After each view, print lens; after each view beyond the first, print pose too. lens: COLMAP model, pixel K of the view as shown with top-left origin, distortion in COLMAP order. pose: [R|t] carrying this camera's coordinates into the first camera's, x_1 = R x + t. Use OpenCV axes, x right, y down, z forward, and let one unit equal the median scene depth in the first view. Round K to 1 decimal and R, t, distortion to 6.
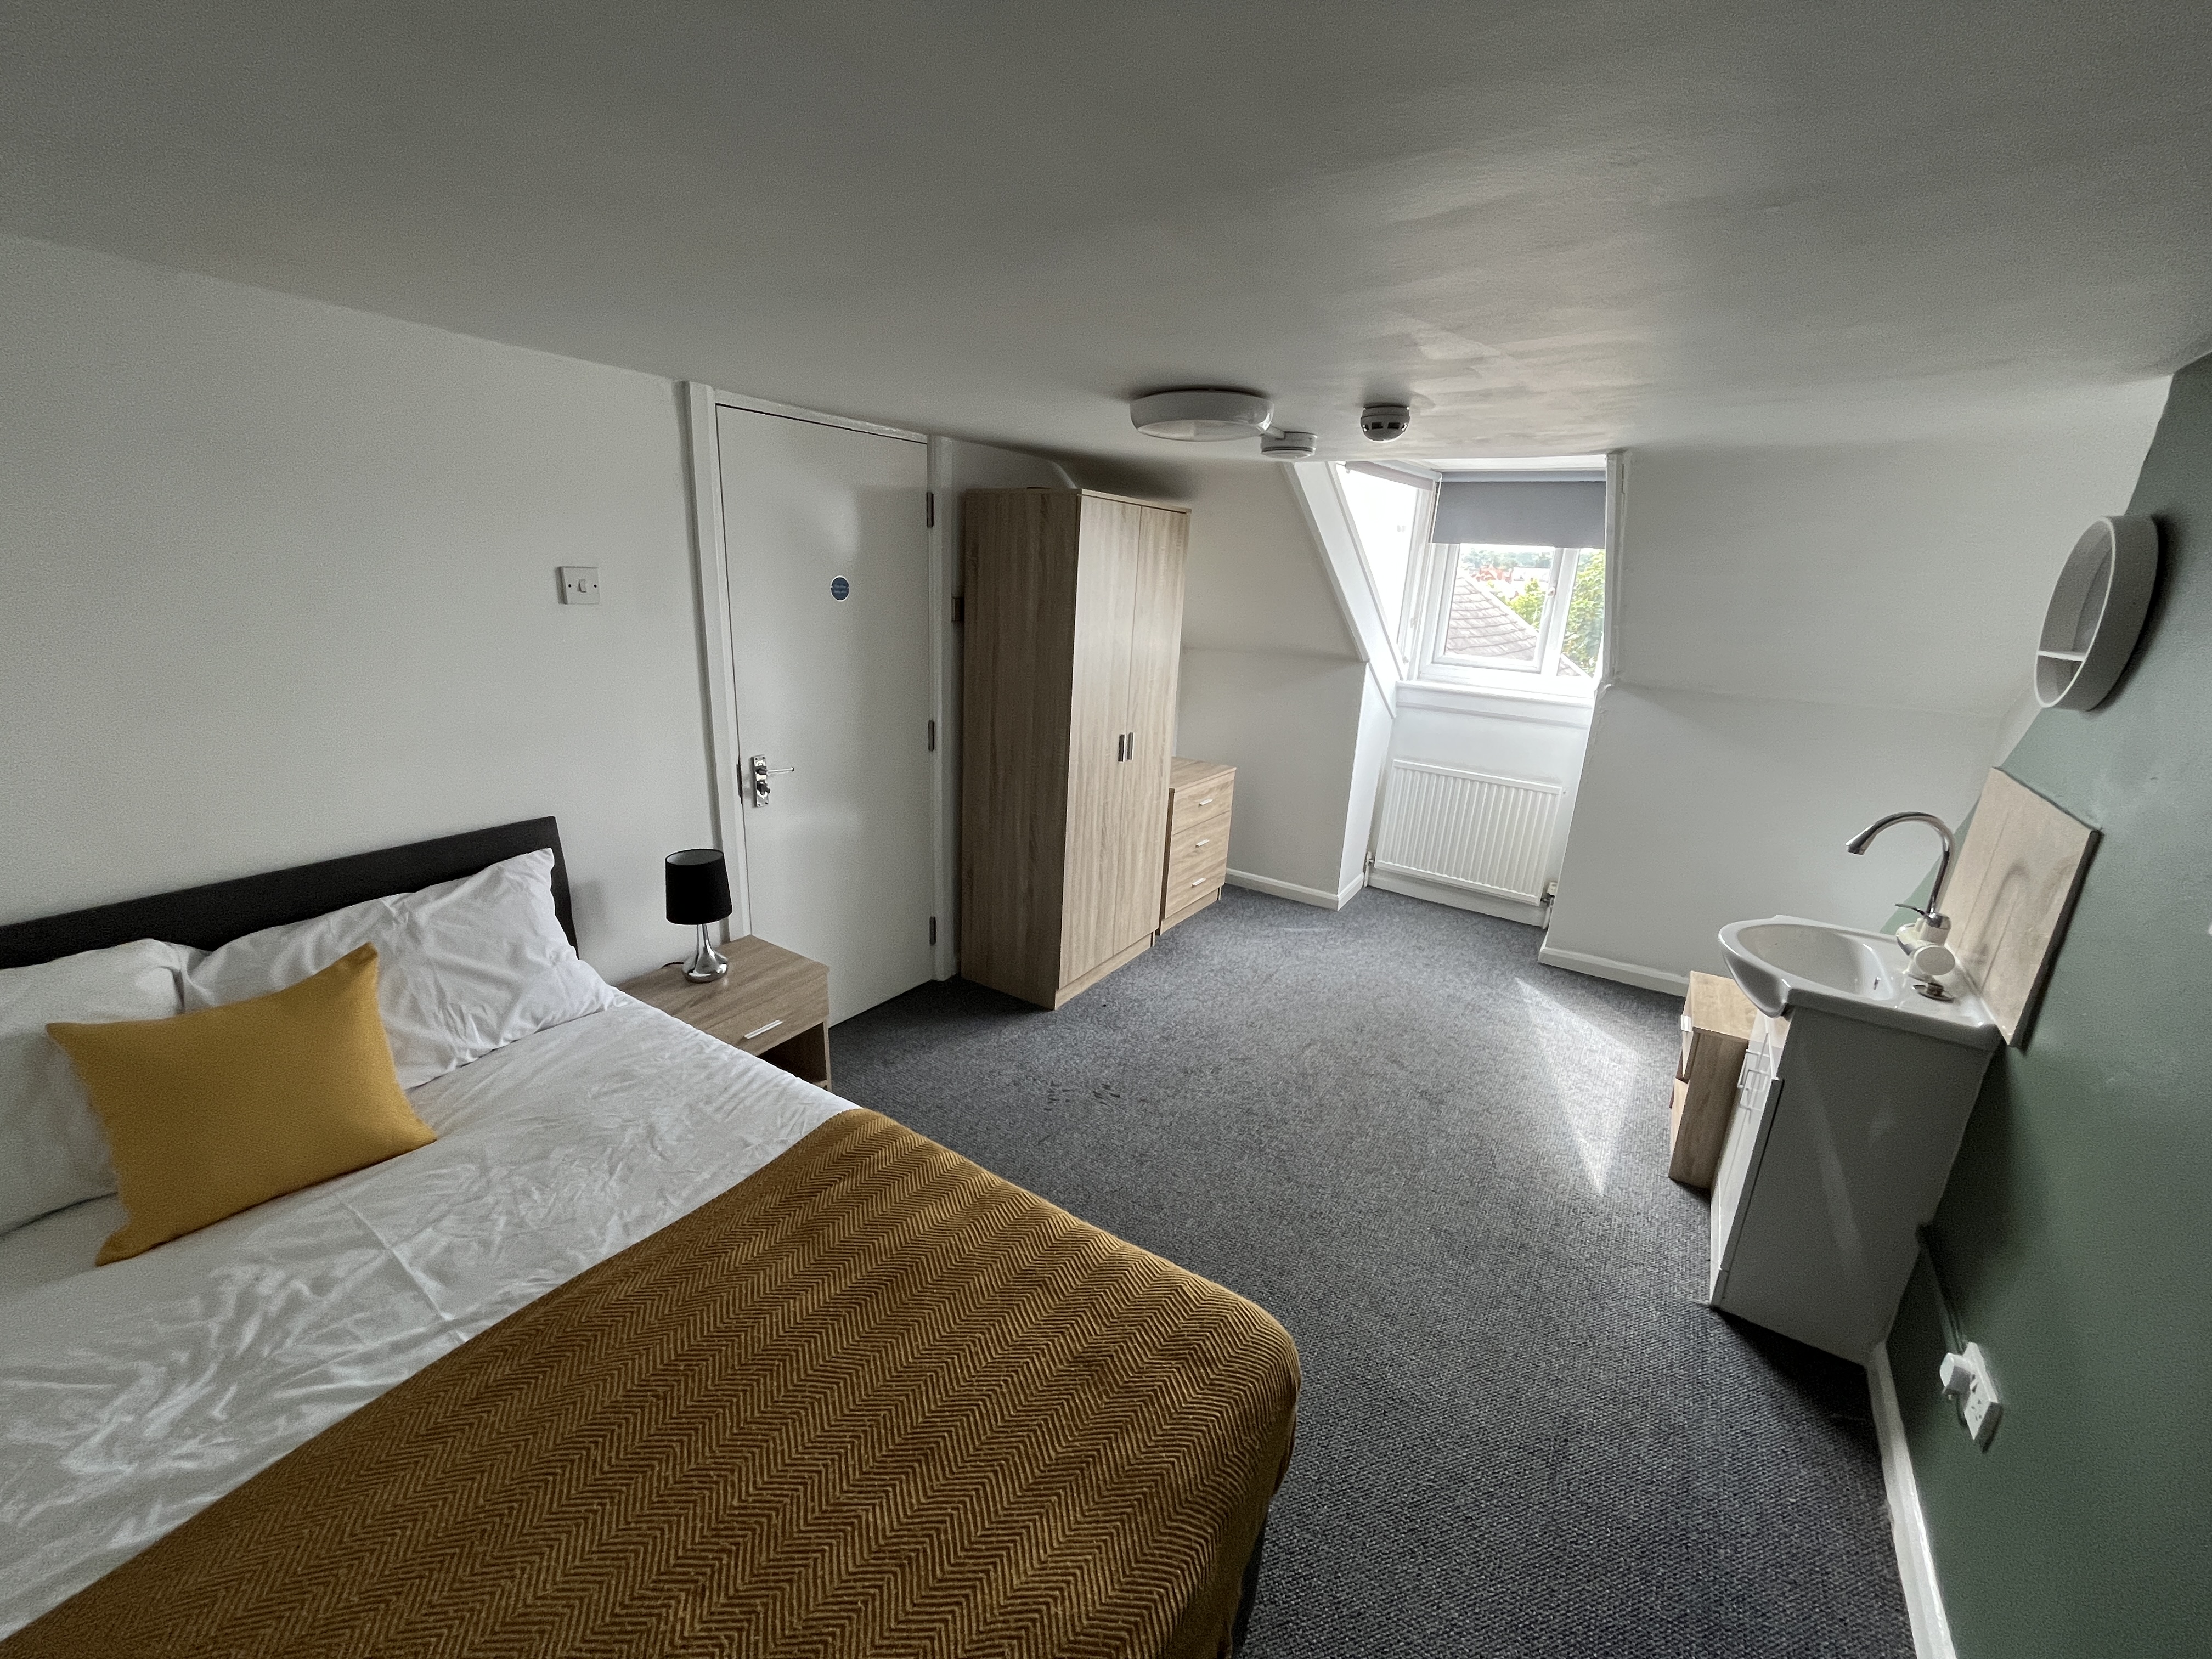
lens RADIAL K [[894.5, 0, 1106.0], [0, 894.5, 829.5], [0, 0, 1]] dist [-0.001356, -0.000117]
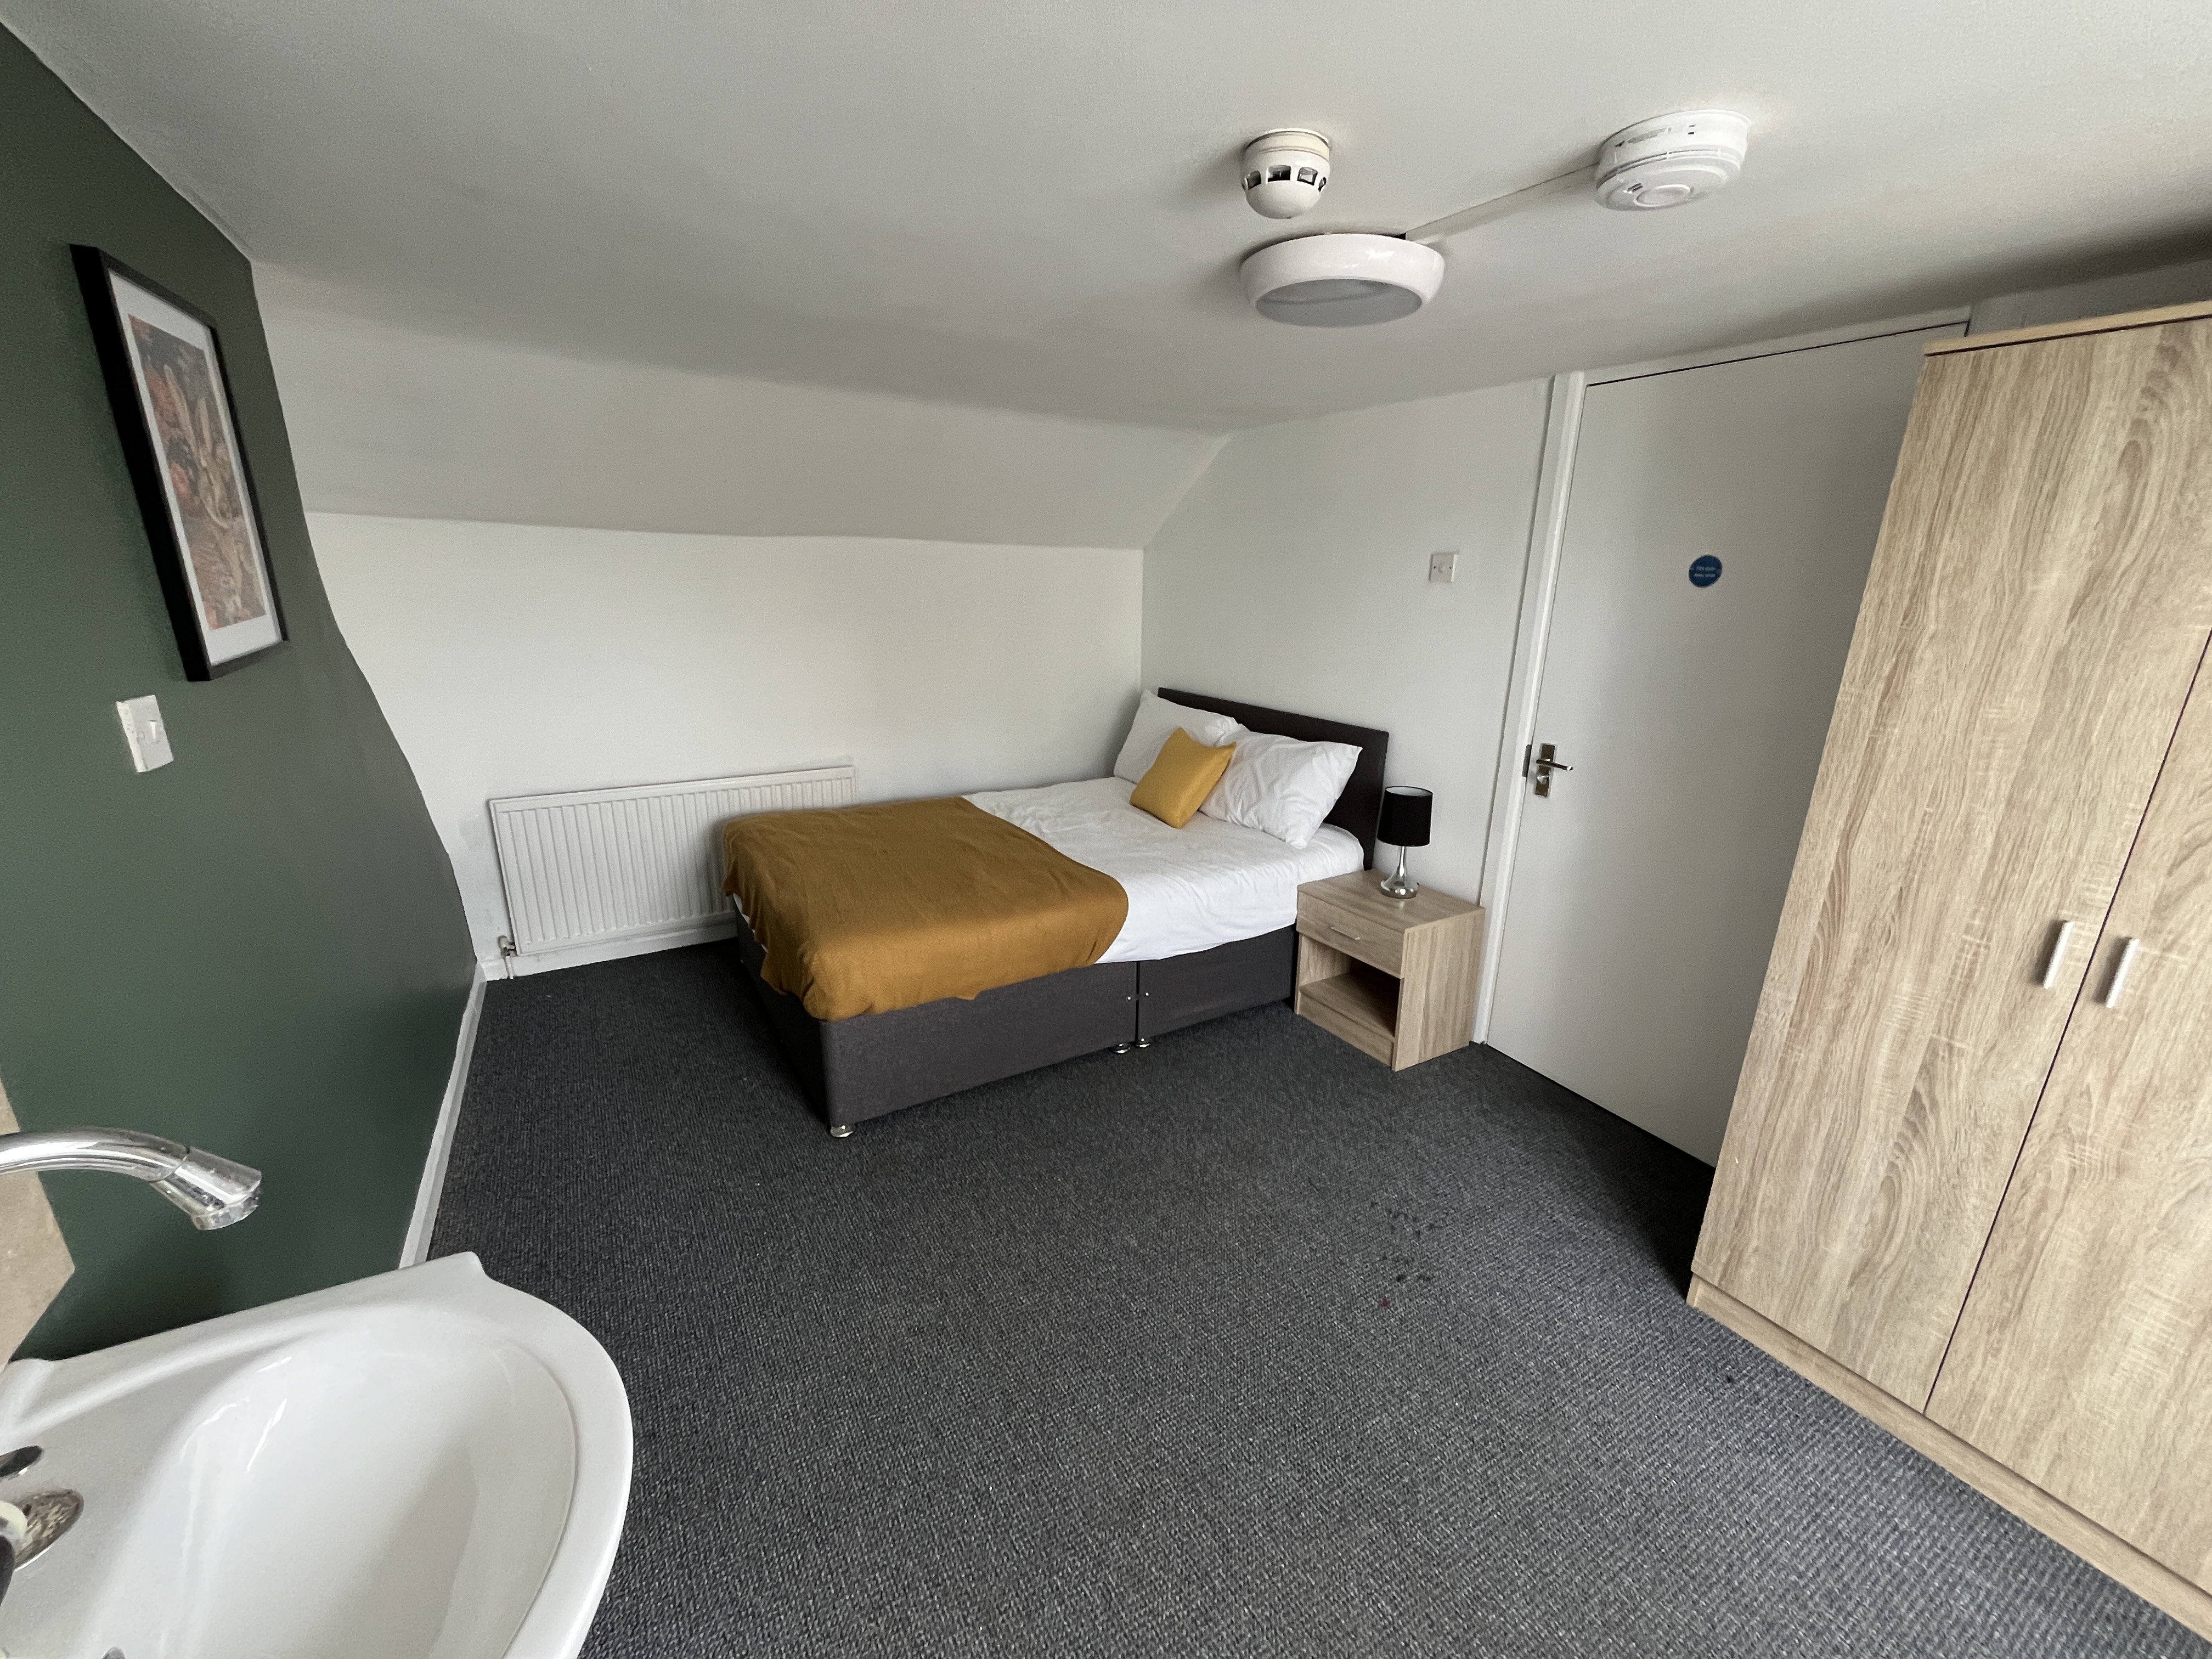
lens RADIAL K [[876.1, 0, 1106.0], [0, 876.1, 829.5], [0, 0, 1]] dist [-0.010591, 0.000310]
pose [[-0.446945, 0.204202, -0.870943, 0.535361], [-0.284678, 0.890516, 0.354880, -0.158603], [0.848056, 0.406550, -0.339880, 0.759465]]
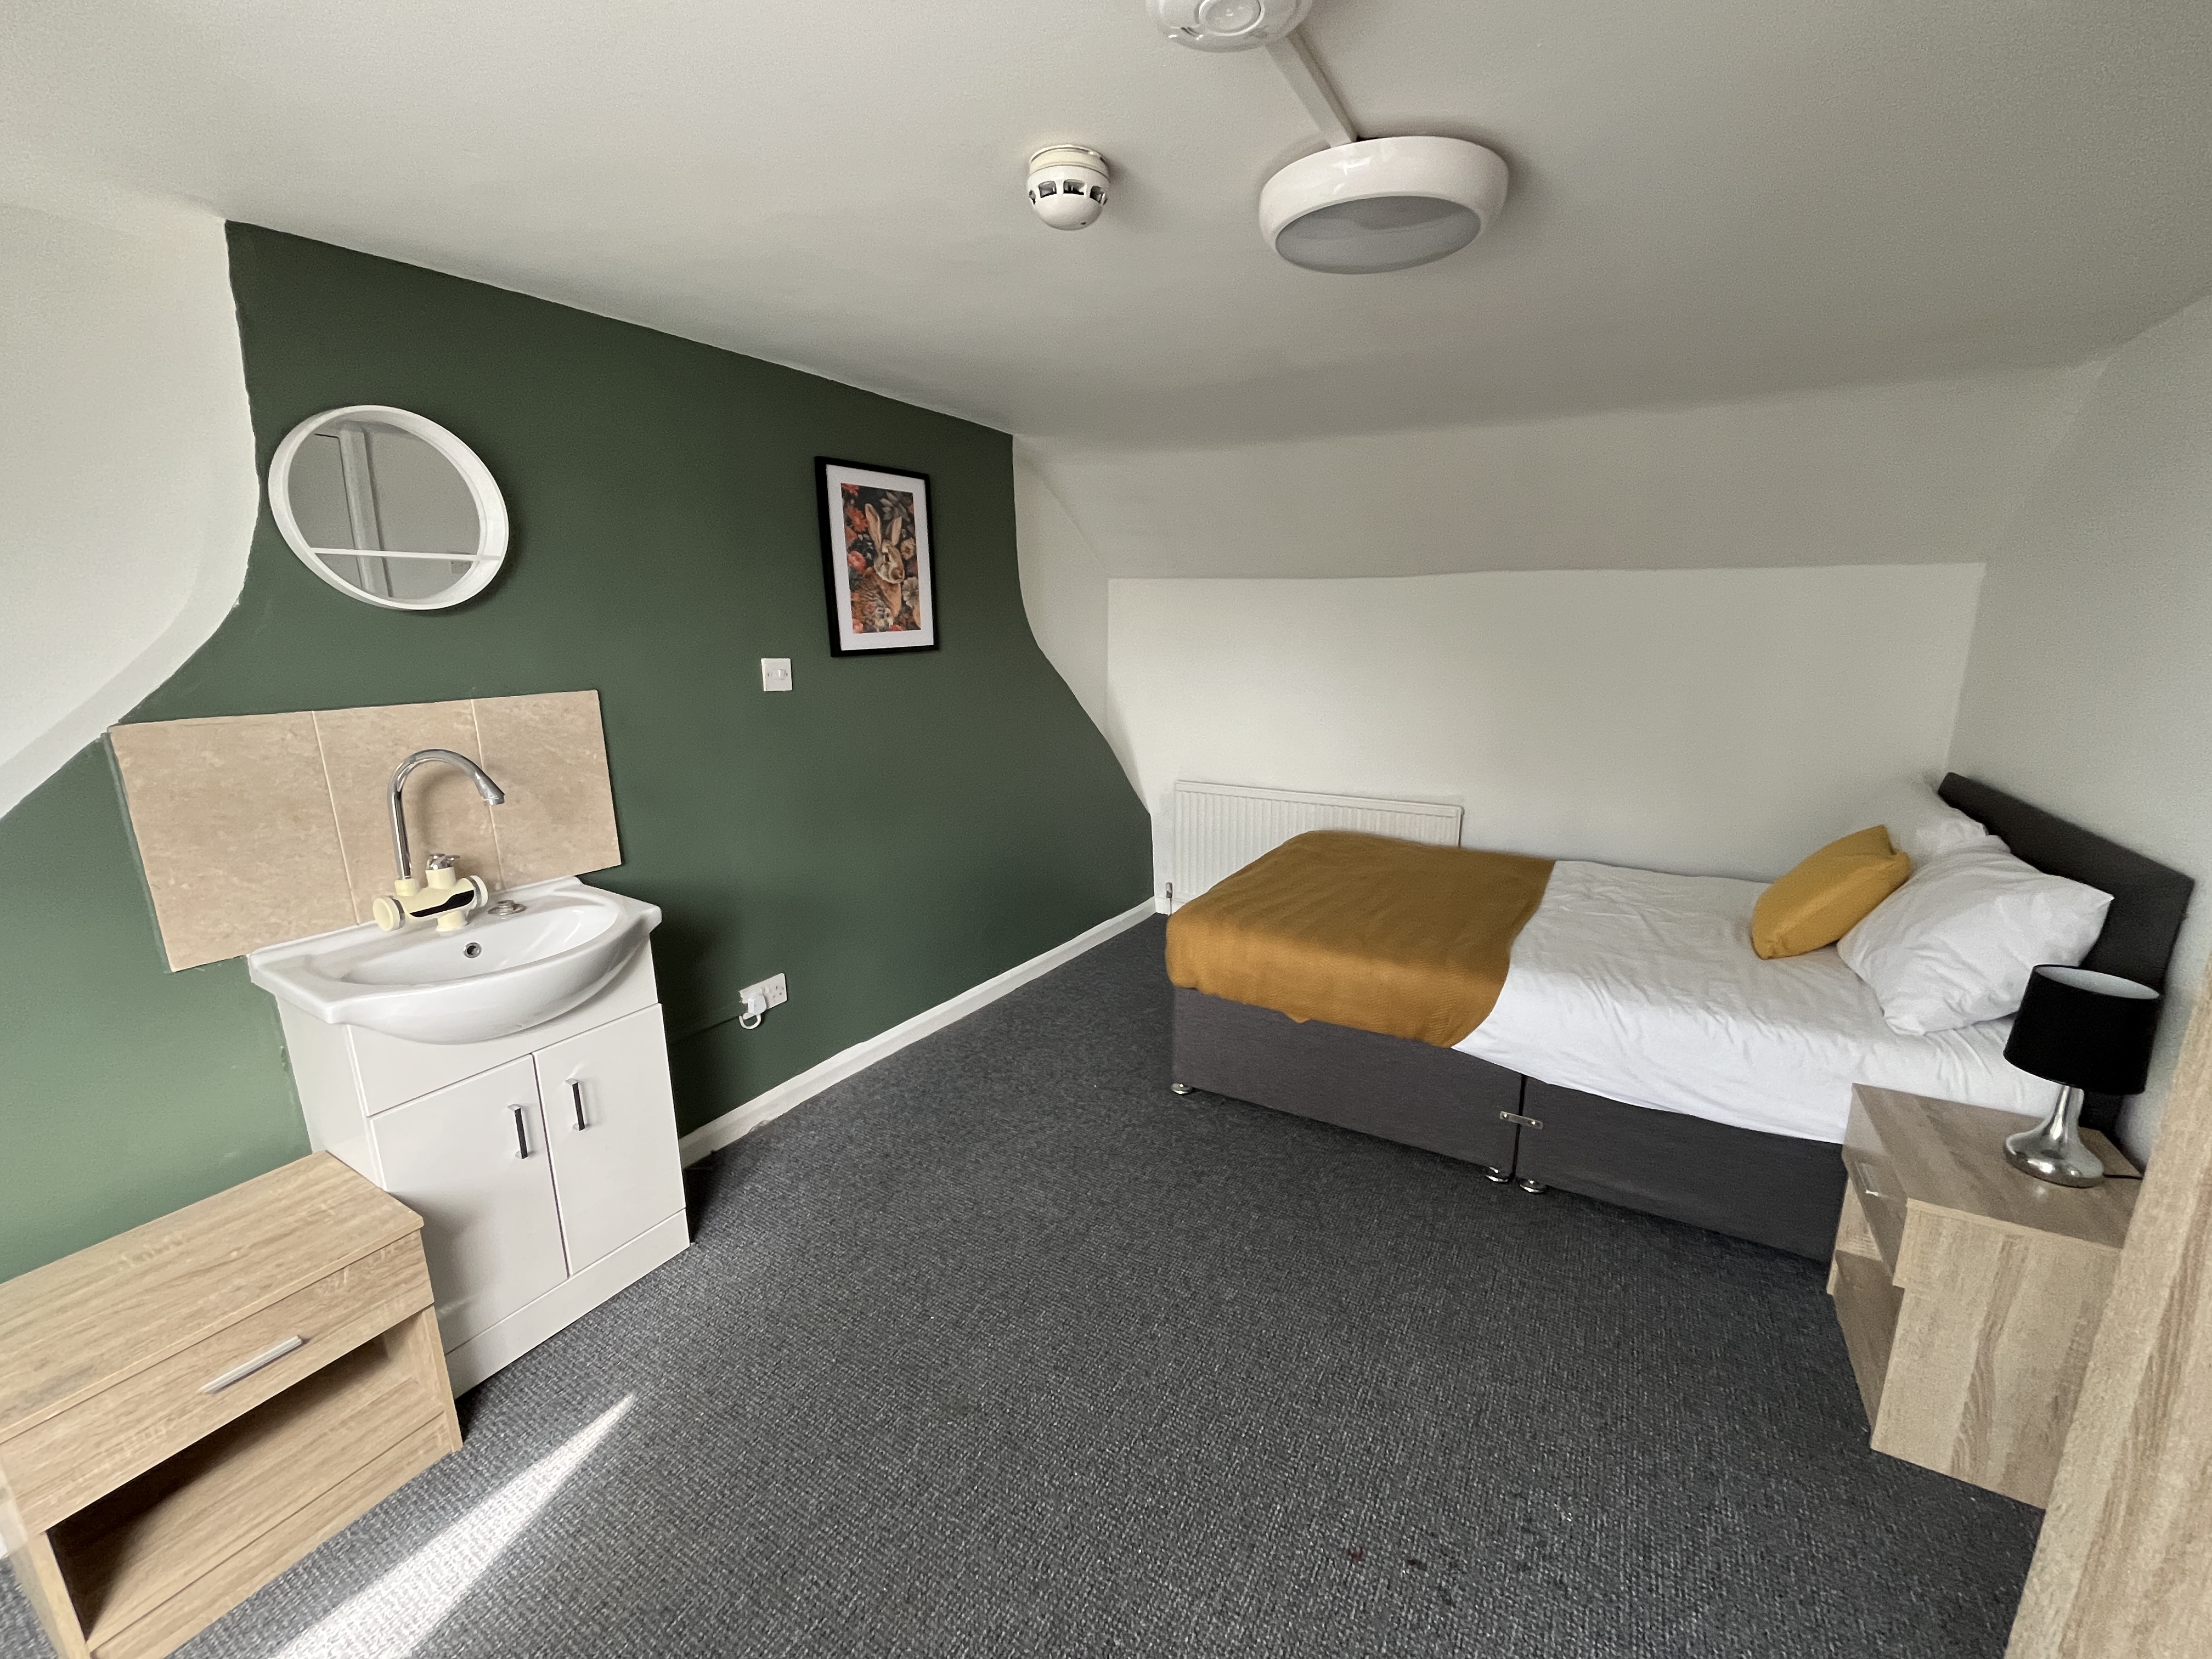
lens RADIAL K [[890.0, 0, 1106.0], [0, 890.0, 829.5], [0, 0, 1]] dist [-0.000493, -0.000055]
pose [[-0.997805, -0.026741, -0.060578, 0.190514], [-0.052815, 0.873208, 0.484478, -0.227419], [0.039941, 0.486614, -0.872703, 1.028392]]
